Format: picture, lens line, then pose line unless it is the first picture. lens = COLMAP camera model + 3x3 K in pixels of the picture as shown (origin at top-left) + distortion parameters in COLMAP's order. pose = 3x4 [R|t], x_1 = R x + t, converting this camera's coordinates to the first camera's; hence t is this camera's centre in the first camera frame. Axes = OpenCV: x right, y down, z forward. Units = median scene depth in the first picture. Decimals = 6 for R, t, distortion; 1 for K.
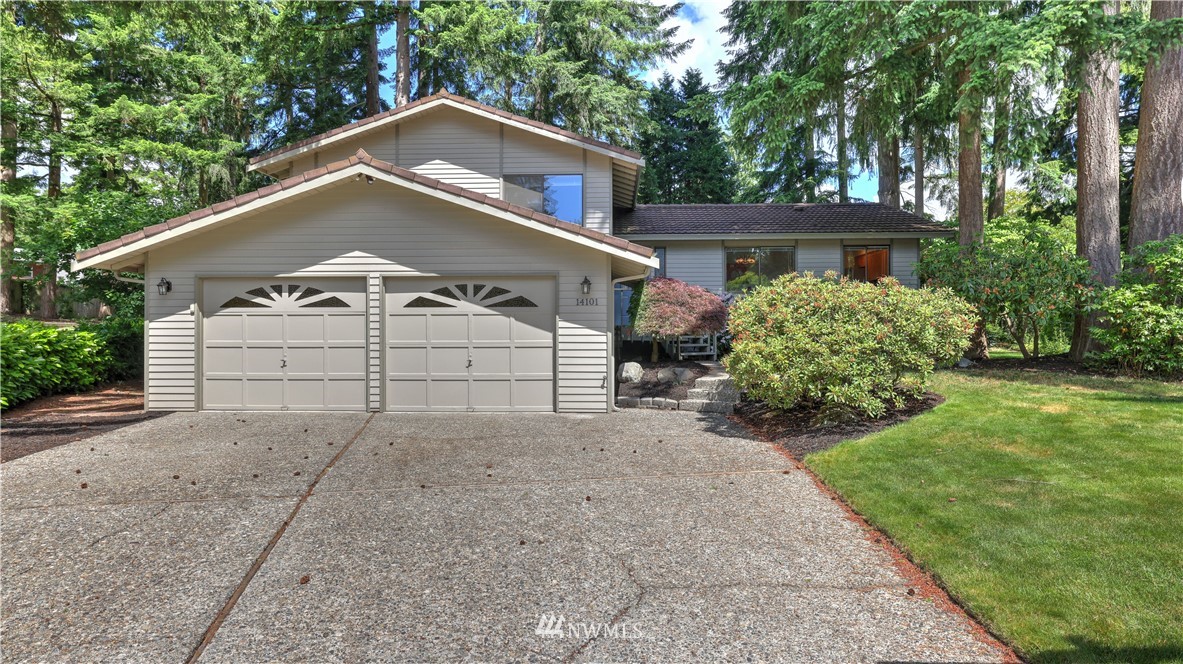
lens RADIAL K [[666.3, 0, 582.5], [0, 666.3, 325.1], [0, 0, 1]] dist [-0.005489, 0.006576]
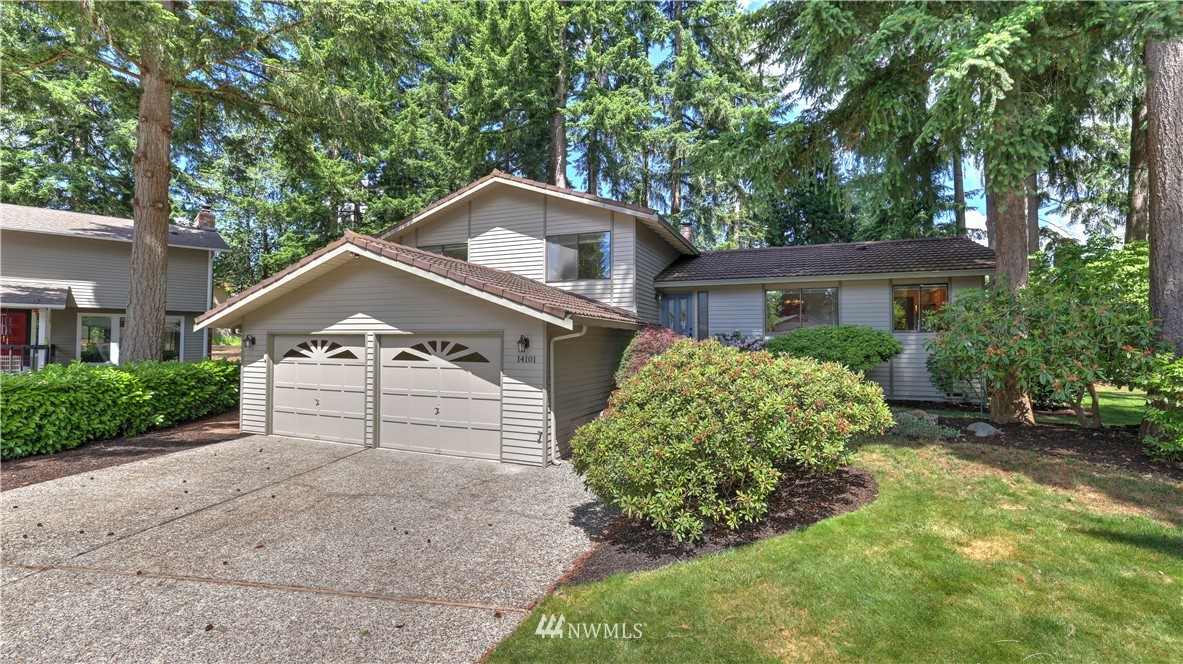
lens RADIAL K [[509.6, 0, 581.1], [0, 509.6, 329.1], [0, 0, 1]] dist [-0.038778, 0.010411]
pose [[0.939793, -0.002573, -0.341735, 0.352006], [-0.004399, 0.999798, -0.019625, -0.064825], [0.341717, 0.019947, 0.939591, 0.265656]]
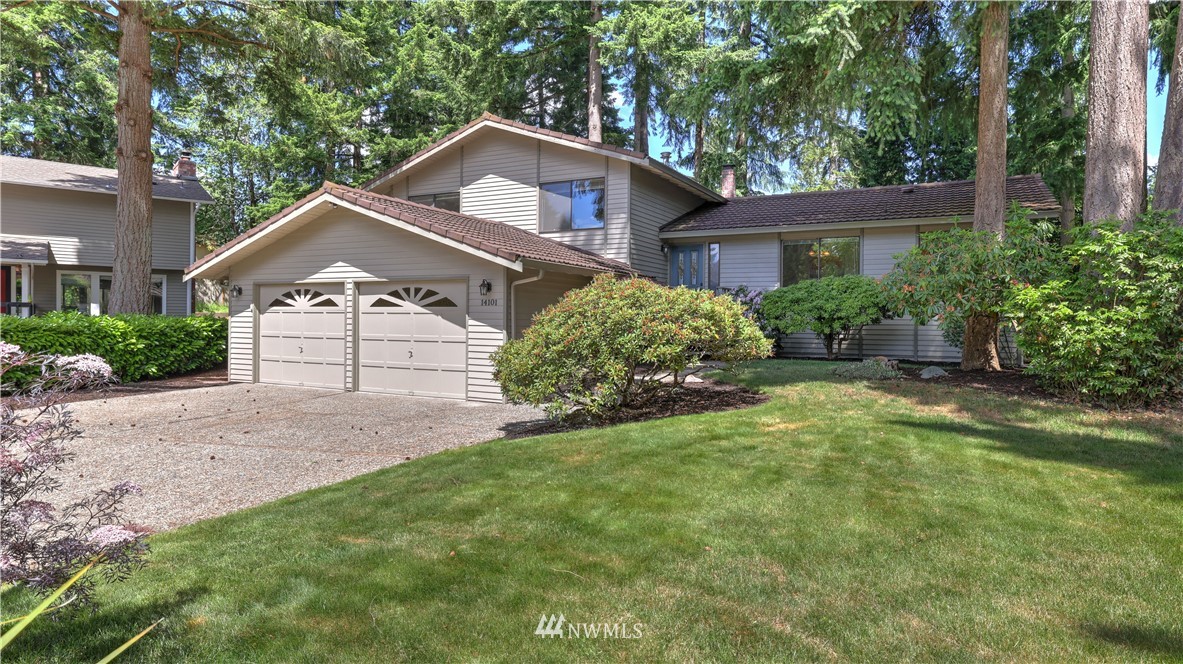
lens RADIAL K [[666.3, 0, 587.9], [0, 666.3, 328.6], [0, 0, 1]] dist [-0.005489, 0.006576]
pose [[0.902319, 0.016364, -0.430758, 0.615067], [-0.009267, 0.999785, 0.018571, -0.013115], [0.430969, -0.012765, 0.902276, 0.068339]]
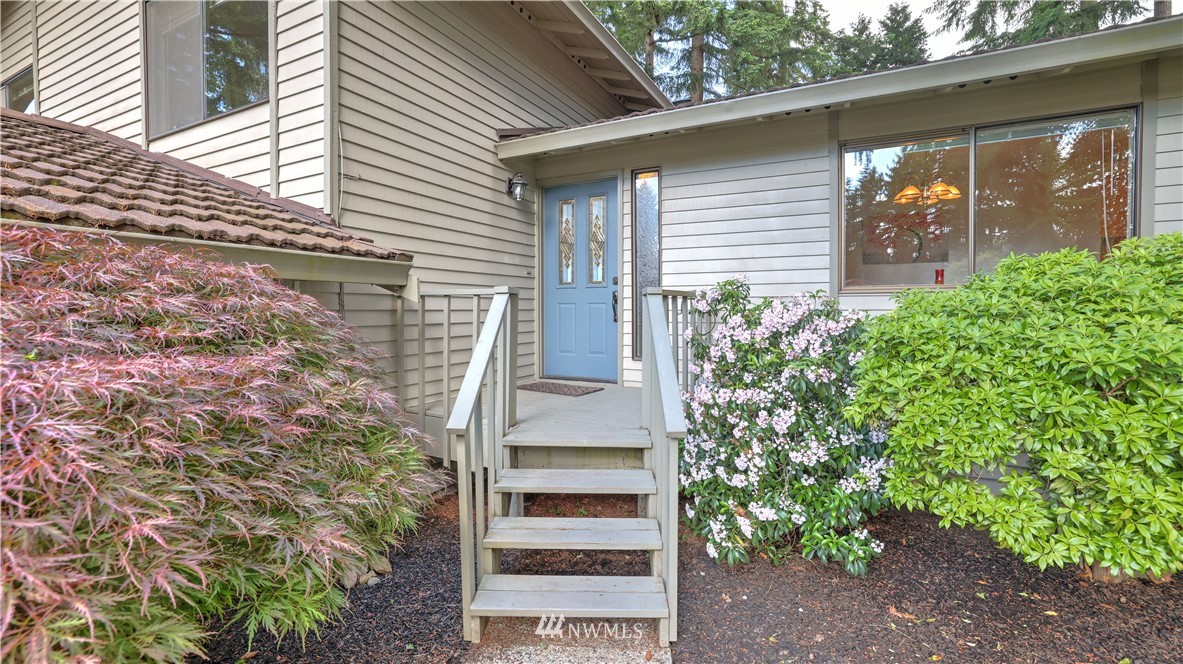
lens RADIAL K [[509.6, 0, 593.3], [0, 509.6, 330.3], [0, 0, 1]] dist [-0.038778, 0.010411]
pose [[0.917852, 0.014276, -0.396666, 0.334354], [0.004701, 0.998892, 0.046827, -0.069225], [0.396895, -0.044846, 0.916768, 1.210589]]
